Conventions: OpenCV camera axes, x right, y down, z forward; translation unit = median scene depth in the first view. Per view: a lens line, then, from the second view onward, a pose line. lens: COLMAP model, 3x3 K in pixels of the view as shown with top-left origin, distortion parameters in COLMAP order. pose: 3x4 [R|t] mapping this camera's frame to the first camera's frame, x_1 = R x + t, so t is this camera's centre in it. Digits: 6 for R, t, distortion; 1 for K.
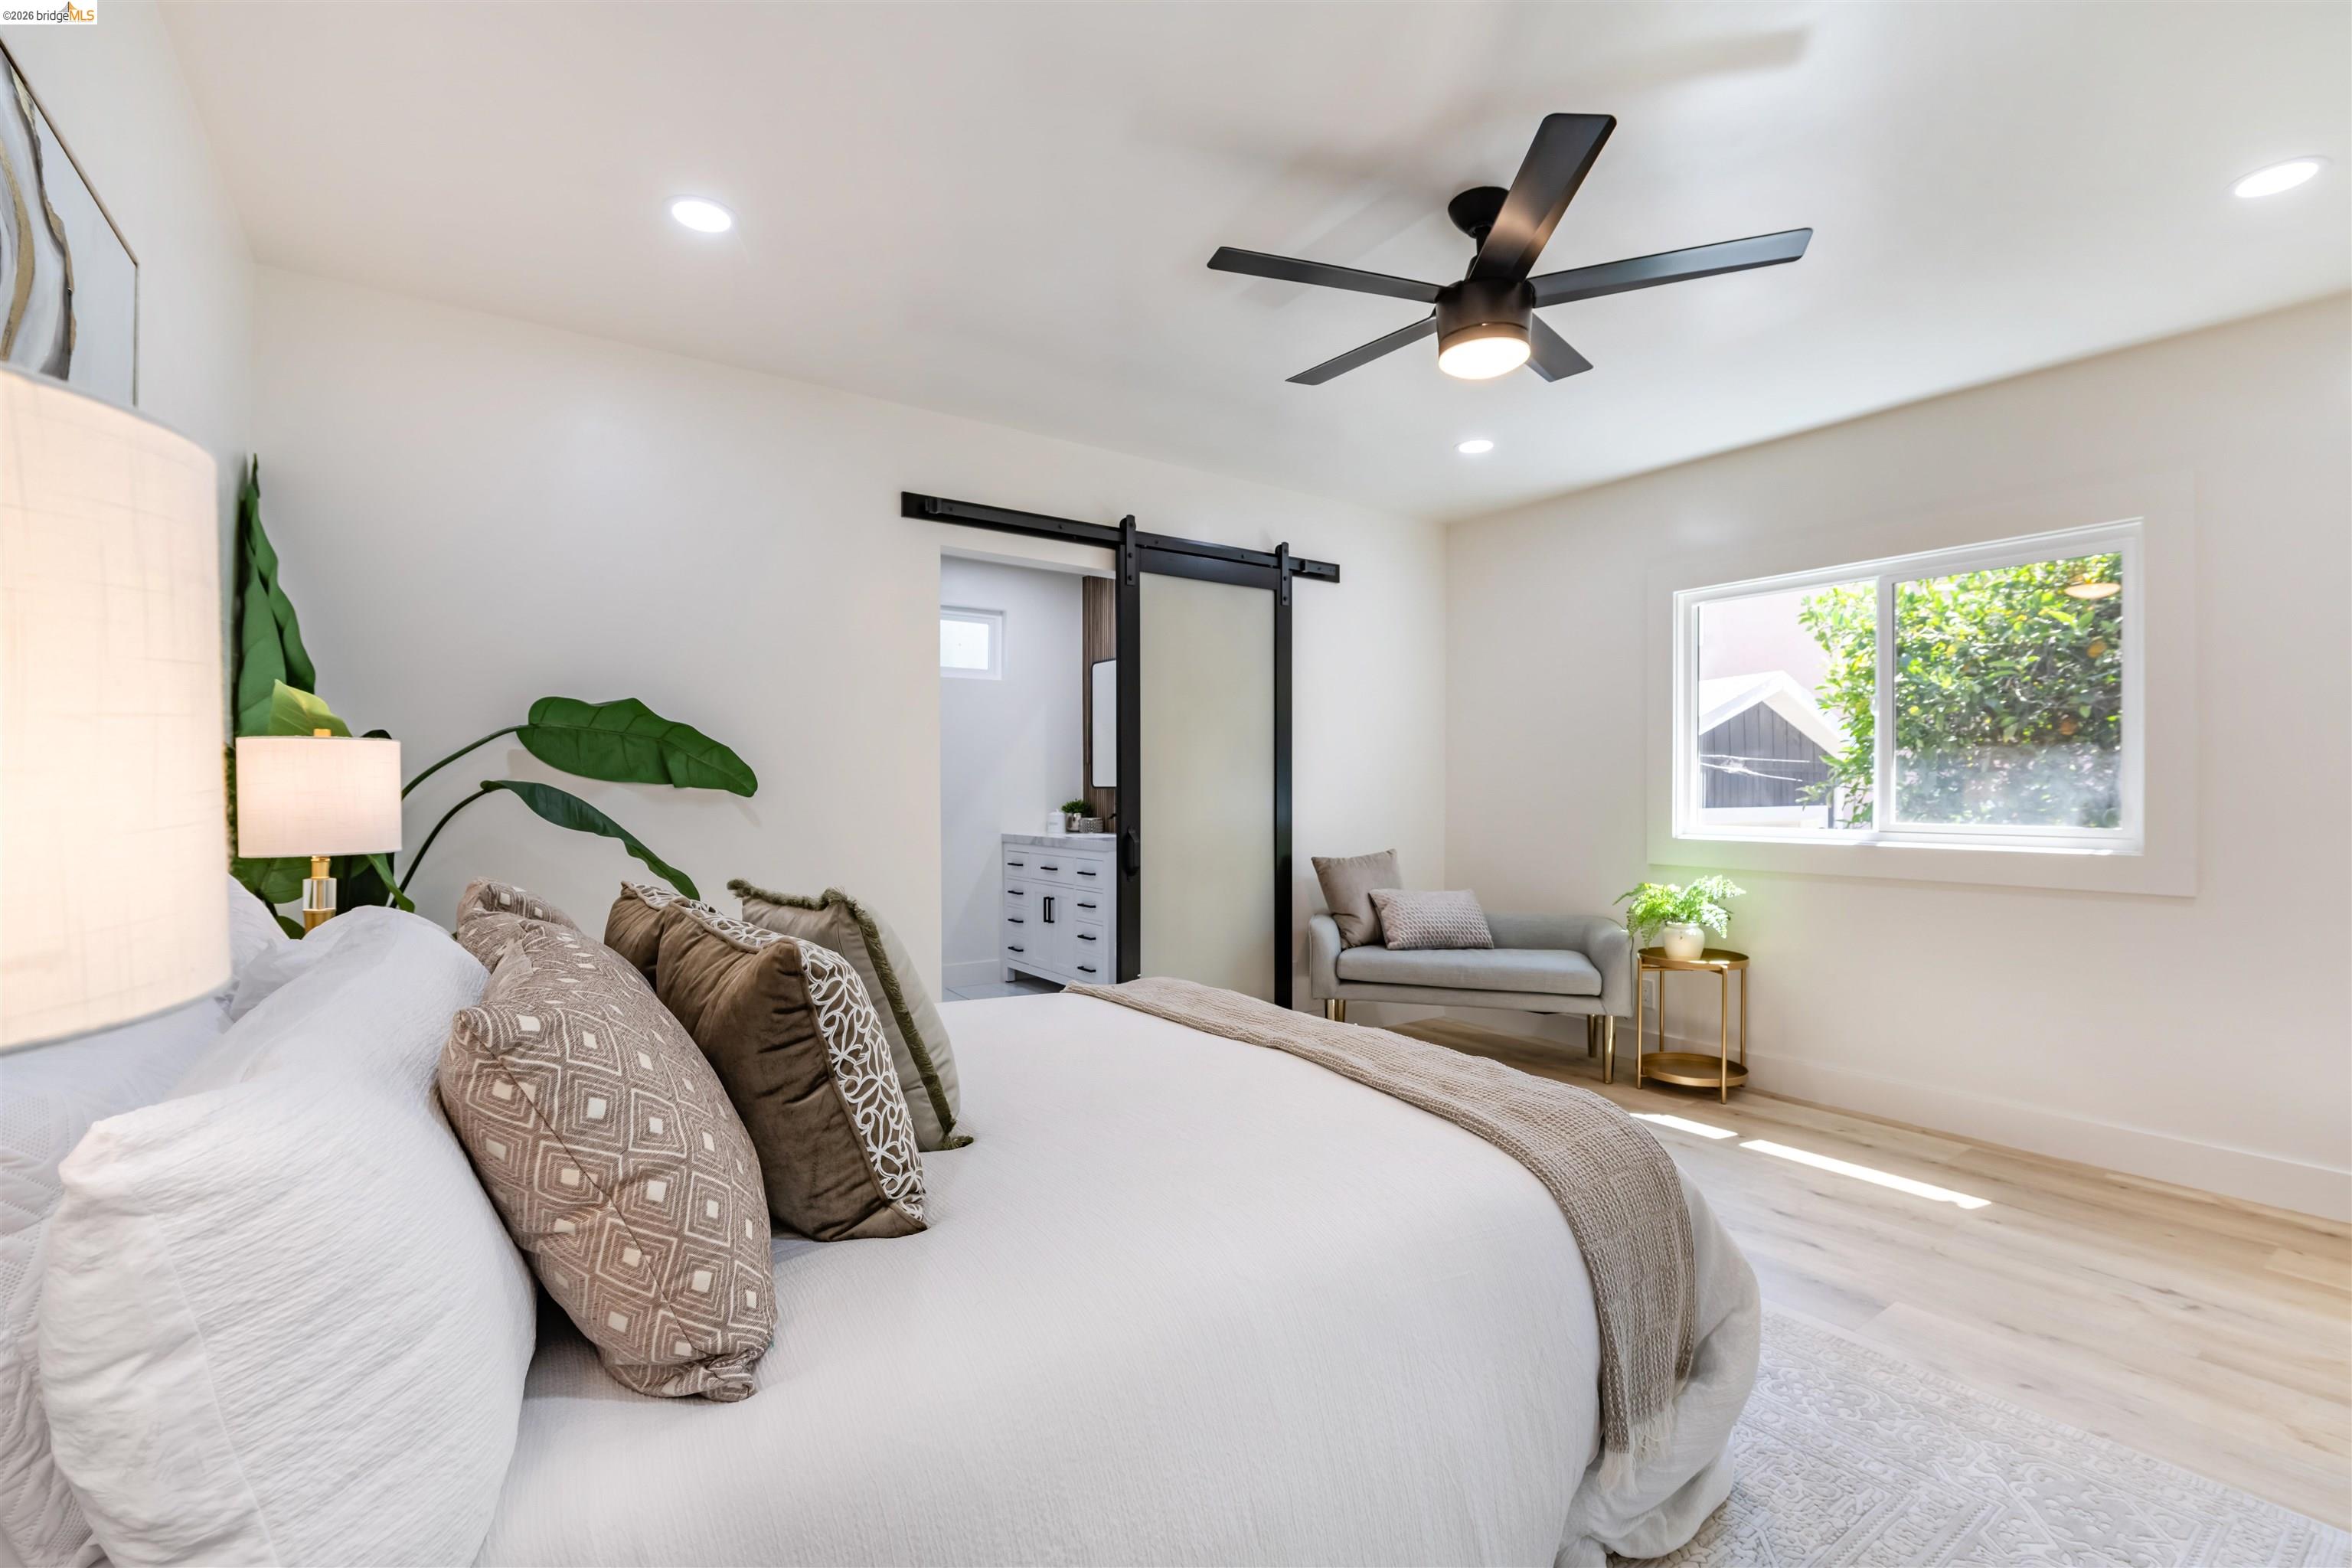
lens RADIAL K [[1034.7, 0, 1184.0], [0, 1034.7, 781.5], [0, 0, 1]] dist [-0.010909, -0.000512]
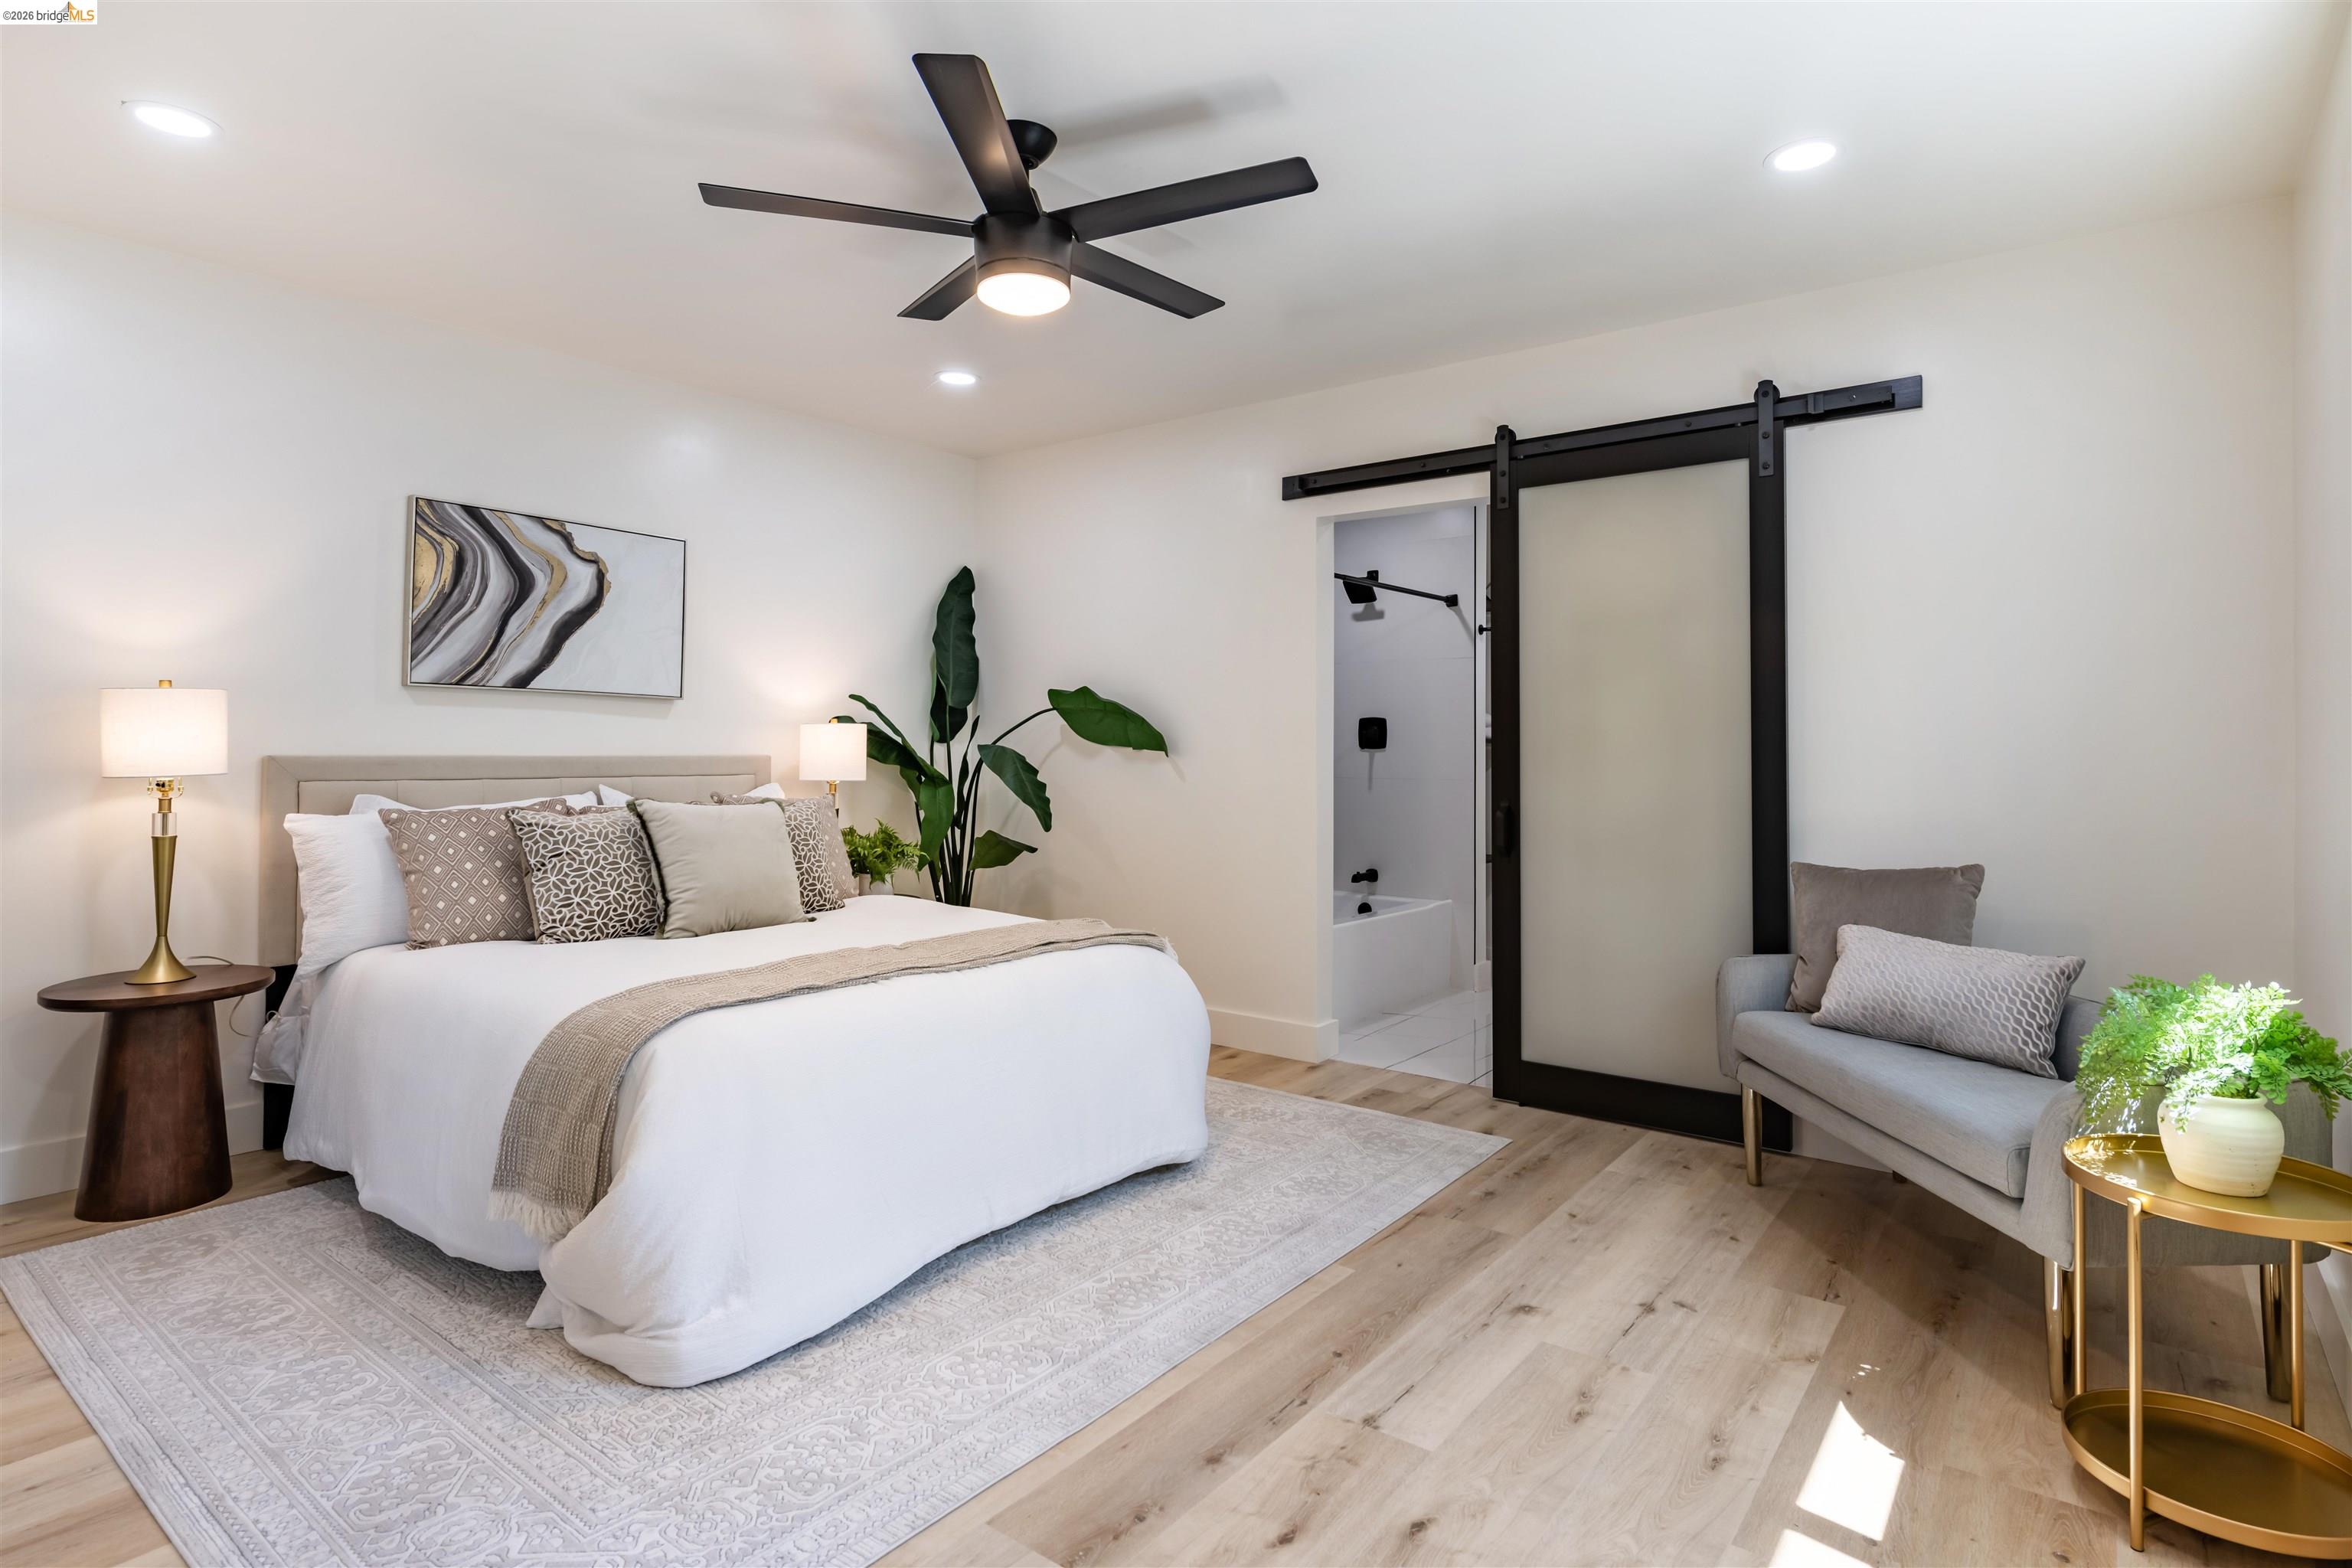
lens RADIAL K [[1195.8, 0, 1189.7], [0, 1195.8, 735.8], [0, 0, 1]] dist [-0.014563, 0.004403]
pose [[0.302693, -0.008660, -0.953049, 1.046317], [-0.000727, 0.999956, -0.009317, 0.001845], [0.953088, 0.003513, 0.302673, 0.629121]]
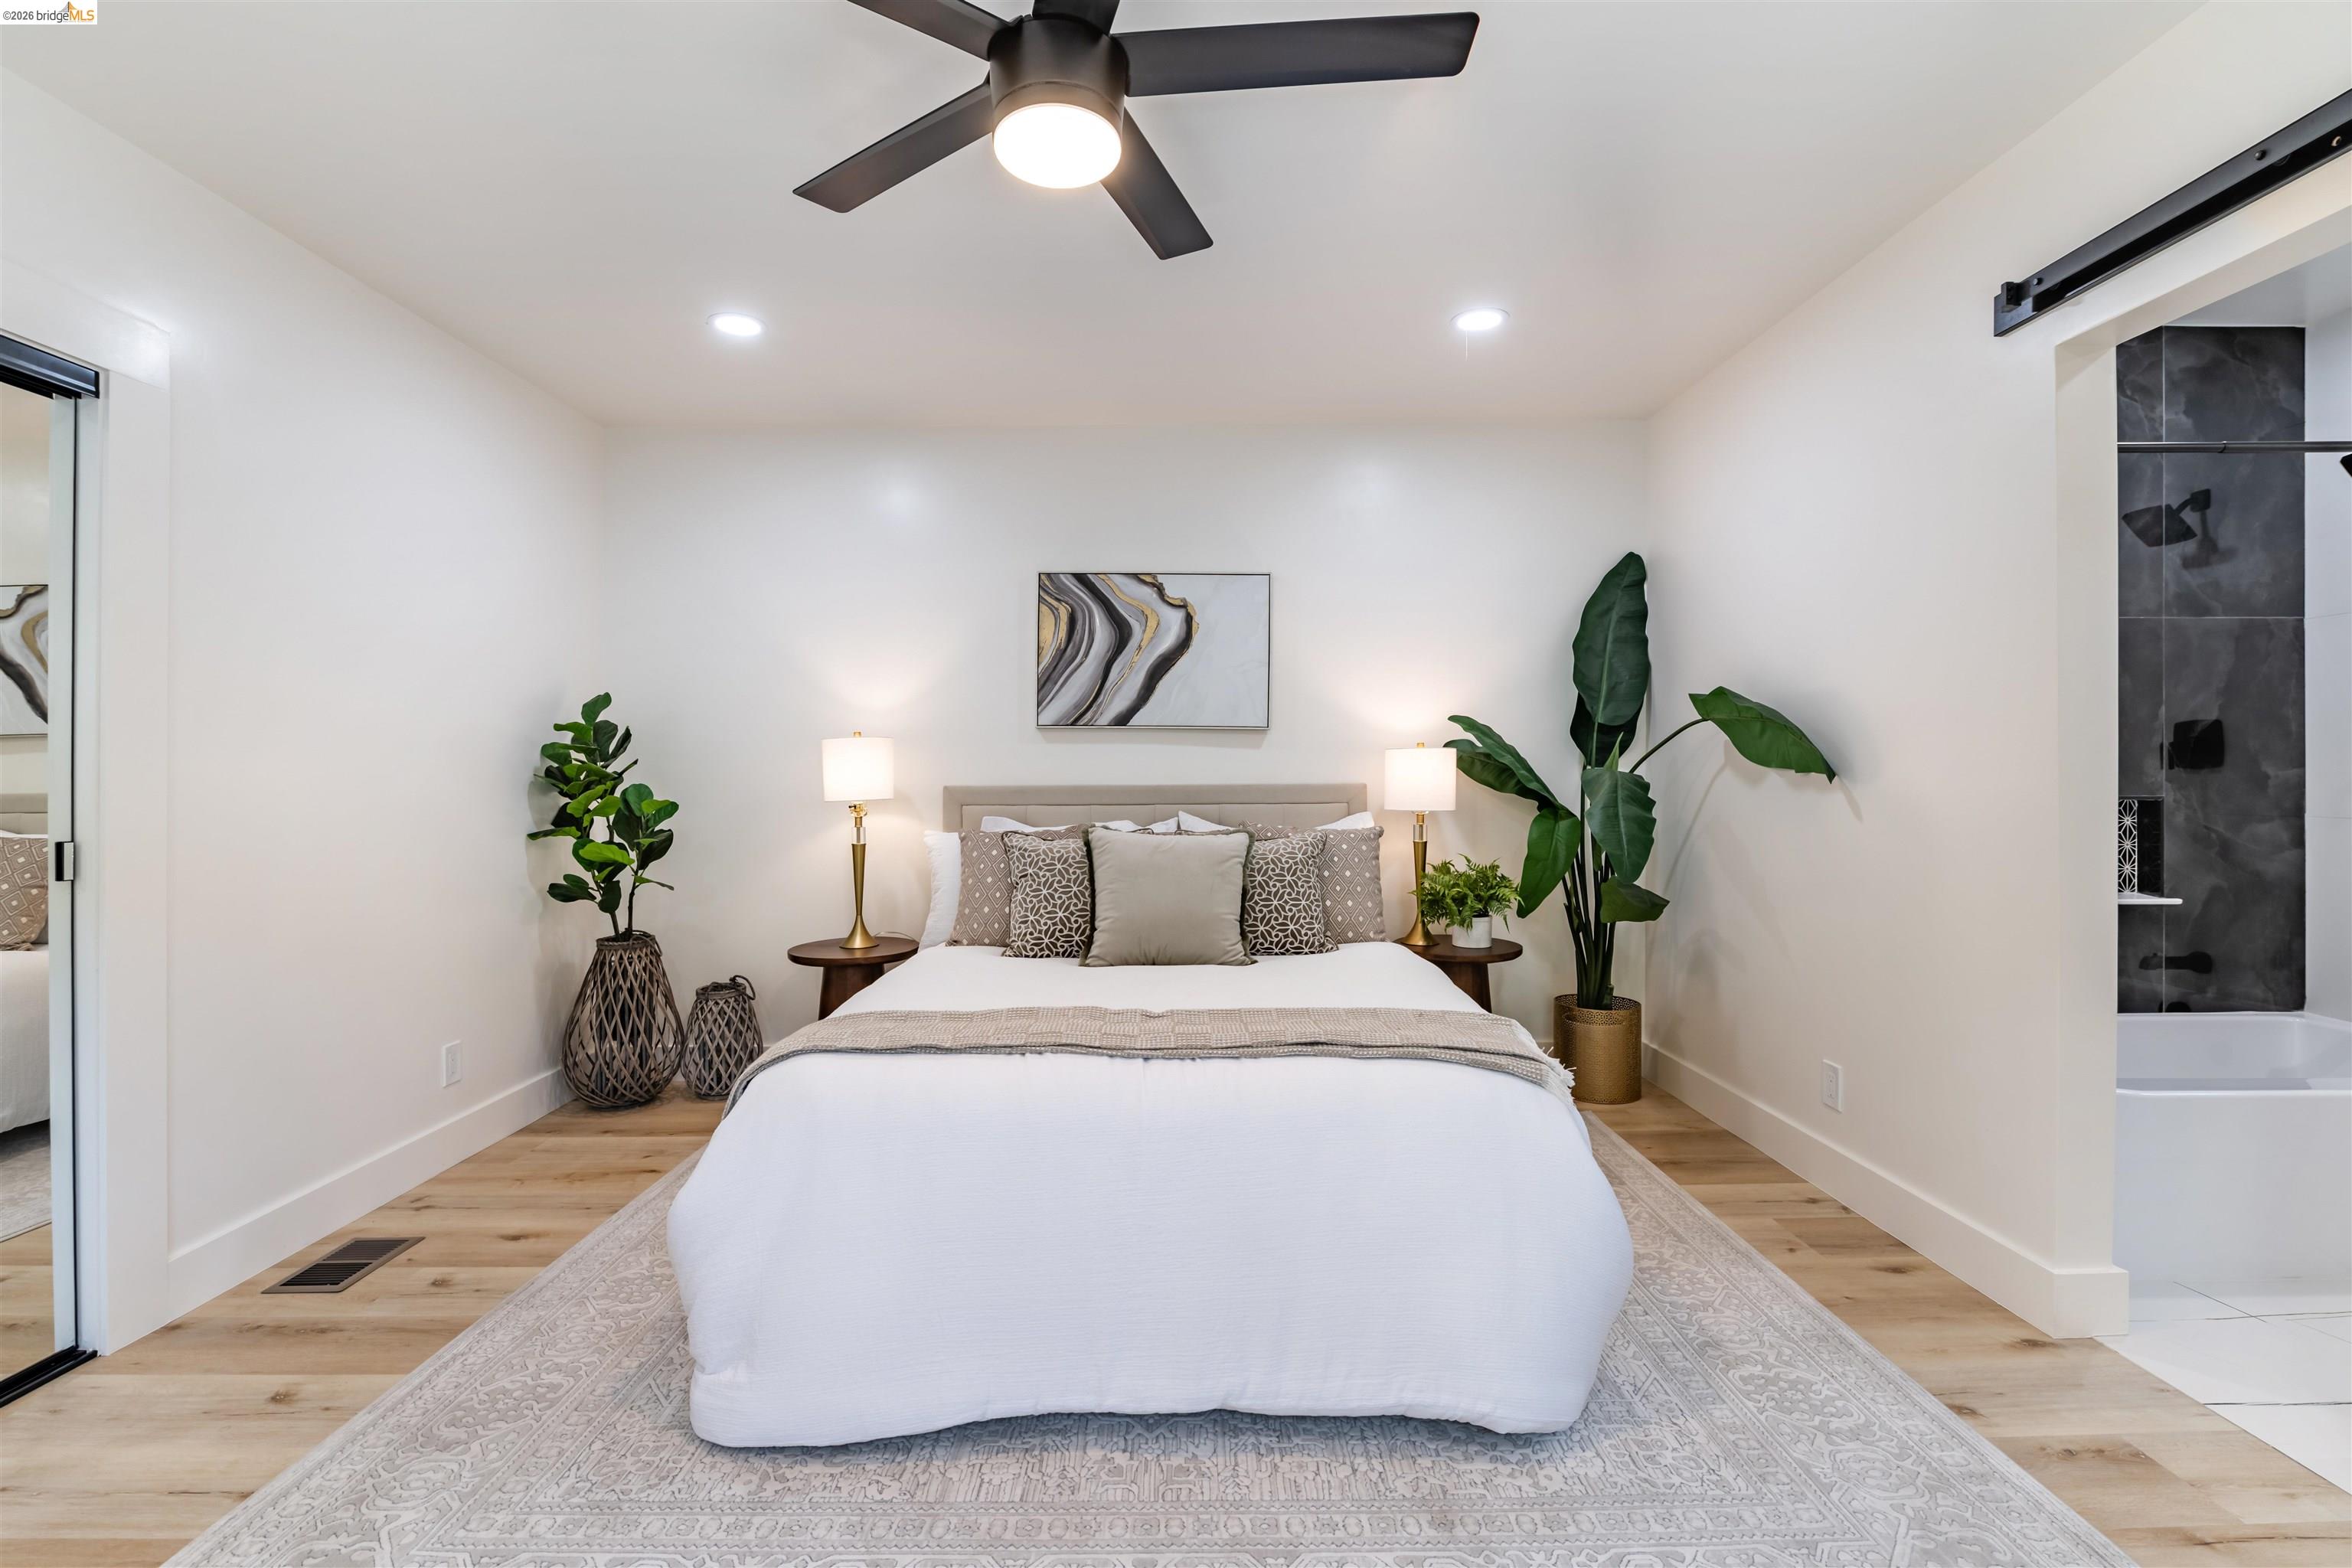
lens RADIAL K [[1034.7, 0, 1179.4], [0, 1034.7, 783.9], [0, 0, 1]] dist [-0.010909, -0.000512]
pose [[-0.572696, 0.011263, -0.819690, 0.612683], [0.010884, 0.999922, 0.006135, 0.003803], [0.819696, -0.005408, -0.572774, 1.118169]]
